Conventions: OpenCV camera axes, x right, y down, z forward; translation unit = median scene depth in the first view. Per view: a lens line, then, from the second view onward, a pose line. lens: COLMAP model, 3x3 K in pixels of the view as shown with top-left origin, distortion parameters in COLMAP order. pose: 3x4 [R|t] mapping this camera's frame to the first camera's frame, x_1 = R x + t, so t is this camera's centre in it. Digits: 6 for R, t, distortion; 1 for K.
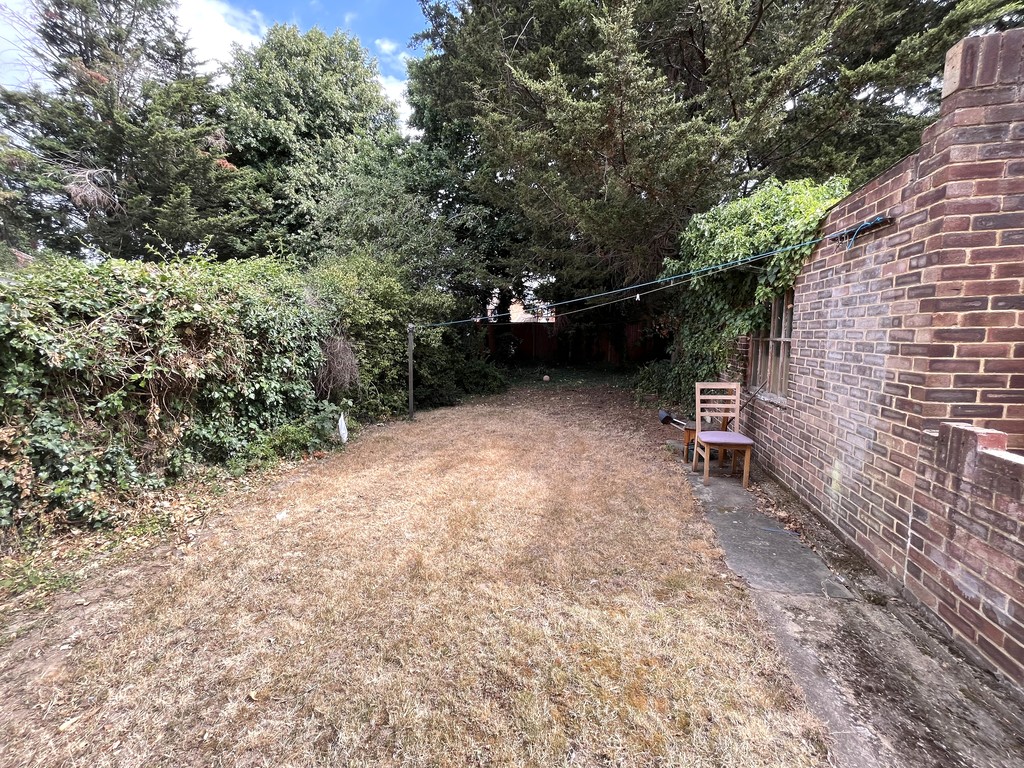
lens RADIAL K [[414.9, 0, 512.8], [0, 414.9, 384.0], [0, 0, 1]] dist [-0.001236, -0.000198]
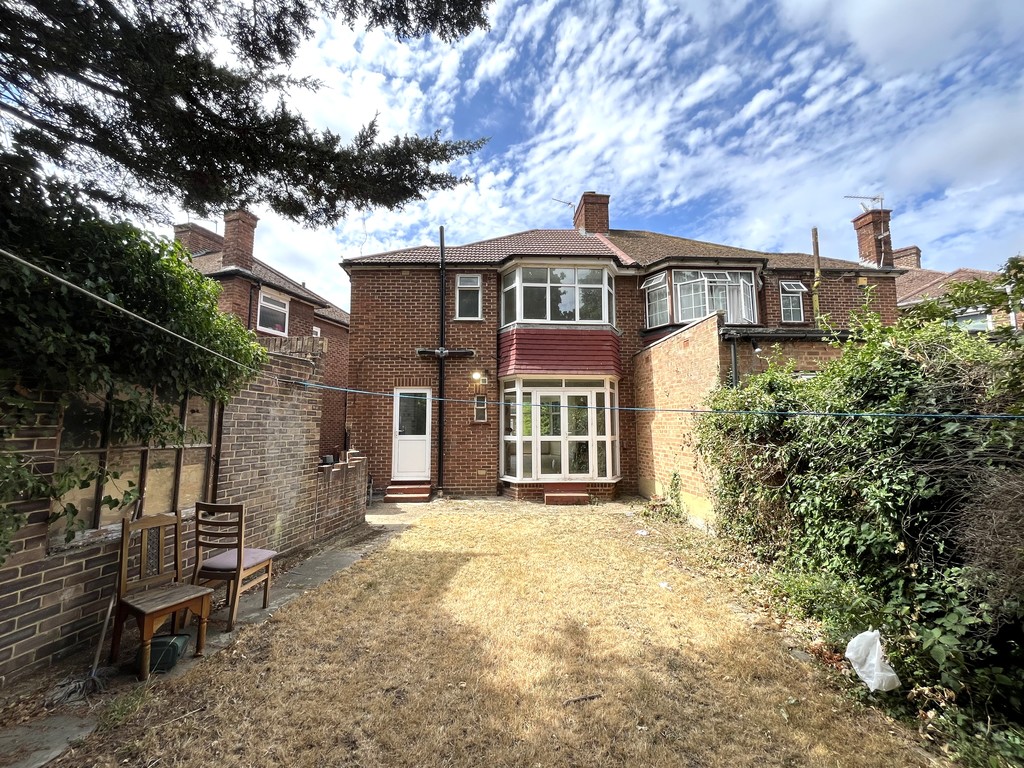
lens RADIAL K [[414.9, 0, 511.6], [0, 414.9, 385.5], [0, 0, 1]] dist [-0.001236, -0.000198]
pose [[-0.994001, -0.014121, -0.108460, 0.046864], [-0.016018, 0.999733, 0.016646, -0.333094], [0.108196, 0.018283, -0.993961, 2.471414]]
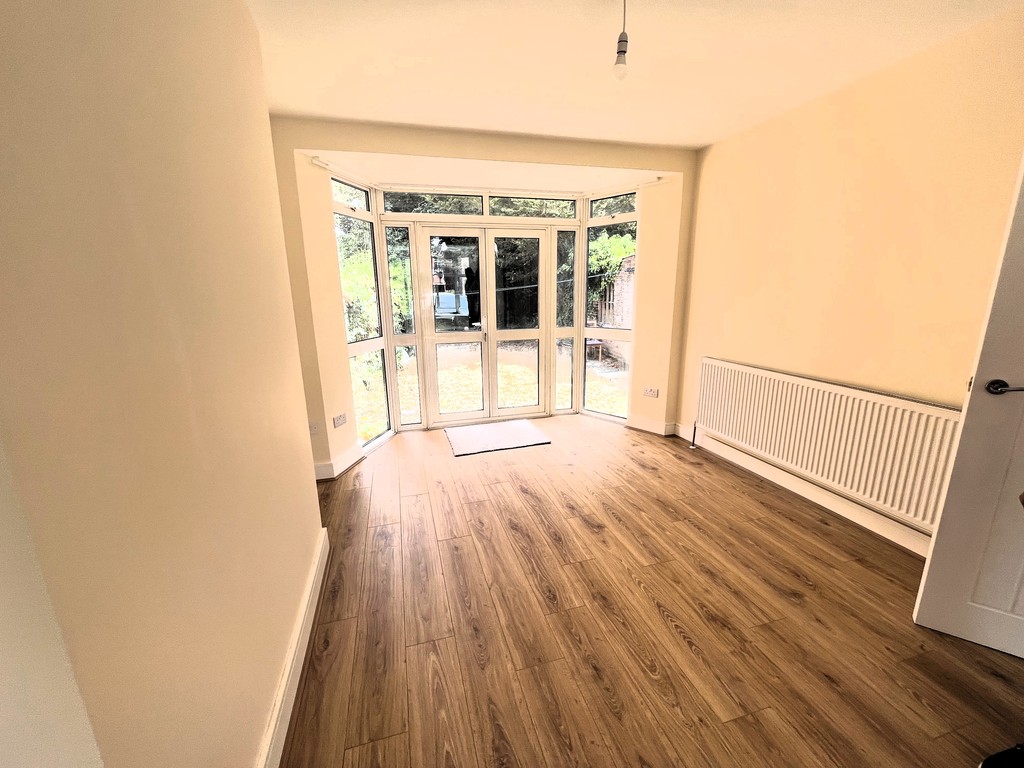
lens RADIAL K [[414.9, 0, 512.0], [0, 414.9, 384.8], [0, 0, 1]] dist [-0.001236, -0.000198]
pose [[0.942651, -0.092271, 0.320772, -1.024203], [0.060106, 0.992246, 0.108789, 0.107227], [-0.328322, -0.083270, 0.940888, -1.613911]]
